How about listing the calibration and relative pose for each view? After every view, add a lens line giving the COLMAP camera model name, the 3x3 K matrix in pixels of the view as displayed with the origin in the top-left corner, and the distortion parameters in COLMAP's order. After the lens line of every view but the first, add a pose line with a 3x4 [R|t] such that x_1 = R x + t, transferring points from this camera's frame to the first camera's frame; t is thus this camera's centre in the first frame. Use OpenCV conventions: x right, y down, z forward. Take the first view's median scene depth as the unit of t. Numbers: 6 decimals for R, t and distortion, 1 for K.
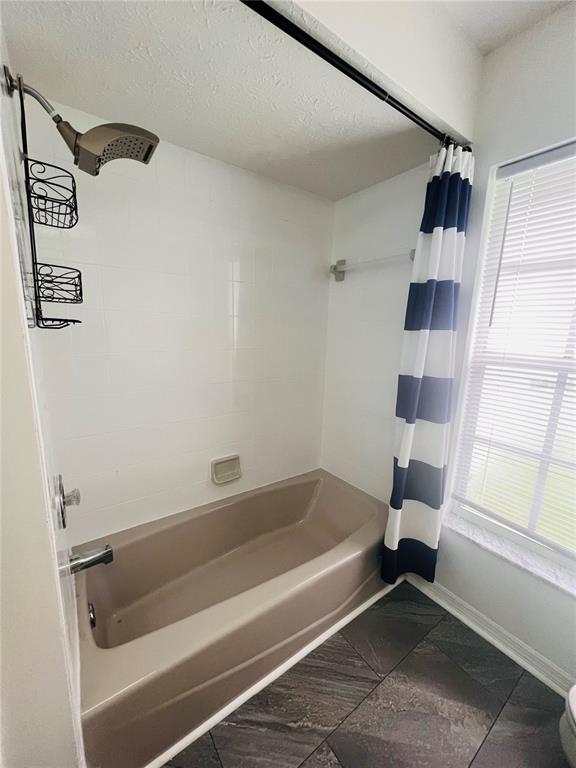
lens RADIAL K [[306.5, 0, 288.0], [0, 306.5, 384.0], [0, 0, 1]] dist [-0.000236, 0.000039]
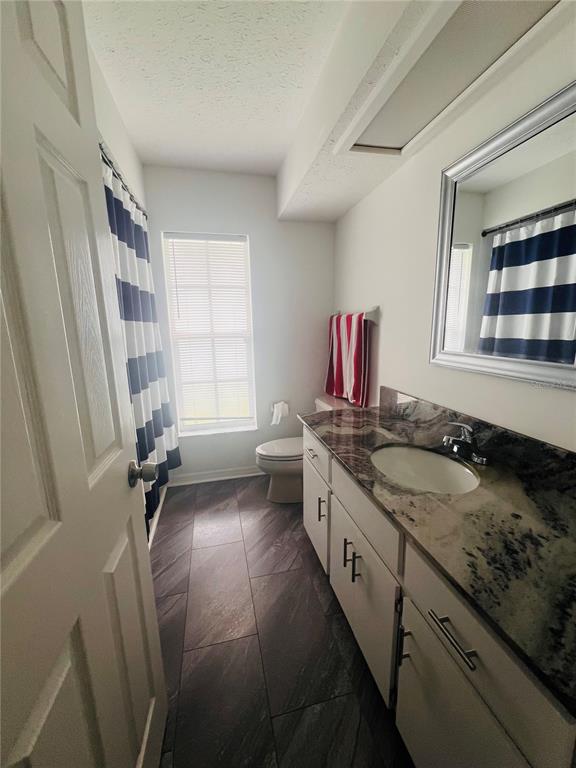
lens RADIAL K [[307.6, 0, 288.0], [0, 307.6, 384.0], [0, 0, 1]] dist [-0.000596, 0.000027]
pose [[0.376254, -0.211555, 0.902041, -0.789735], [0.201775, 0.968925, 0.143078, 0.050091], [-0.904279, 0.128176, 0.407248, -0.271478]]
